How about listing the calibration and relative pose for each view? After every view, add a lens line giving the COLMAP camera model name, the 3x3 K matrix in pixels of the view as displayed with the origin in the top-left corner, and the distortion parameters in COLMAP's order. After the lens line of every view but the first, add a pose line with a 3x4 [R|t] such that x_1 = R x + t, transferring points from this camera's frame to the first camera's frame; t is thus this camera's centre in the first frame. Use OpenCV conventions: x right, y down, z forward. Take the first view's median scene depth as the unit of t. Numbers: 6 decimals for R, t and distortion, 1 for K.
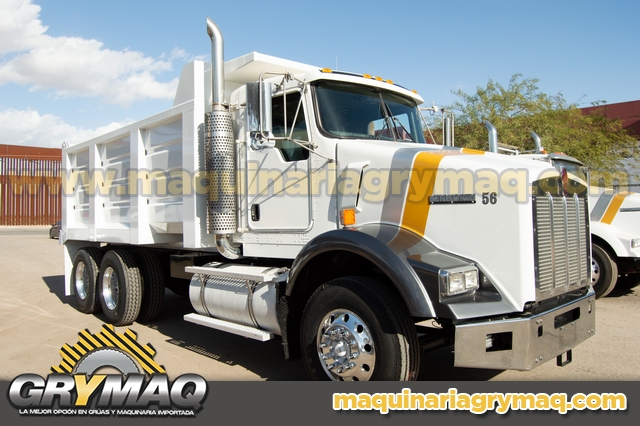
lens RADIAL K [[493.5, 0, 320.0], [0, 493.5, 213.0], [0, 0, 1]] dist [-0.078394, -0.000887]
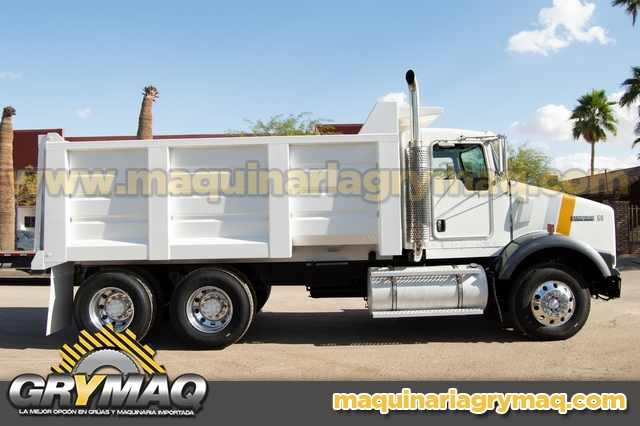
lens RADIAL K [[493.5, 0, 320.0], [0, 493.5, 213.0], [0, 0, 1]] dist [-0.078394, -0.000887]
pose [[0.707127, 0.004835, 0.707070, -1.337105], [0.001733, 0.999962, -0.008571, -0.025546], [-0.707084, 0.007286, 0.707092, 0.276874]]
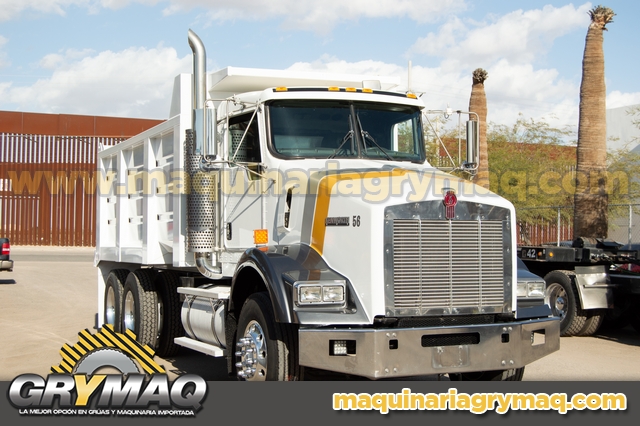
lens RADIAL K [[966.6, 0, 320.0], [0, 966.6, 213.0], [0, 0, 1]] dist [0.002974, 0.004464]
pose [[0.936075, 0.005553, -0.351756, 0.715653], [-0.011198, 0.999839, -0.014014, -0.012153], [0.351622, 0.017057, 0.935987, -0.735645]]
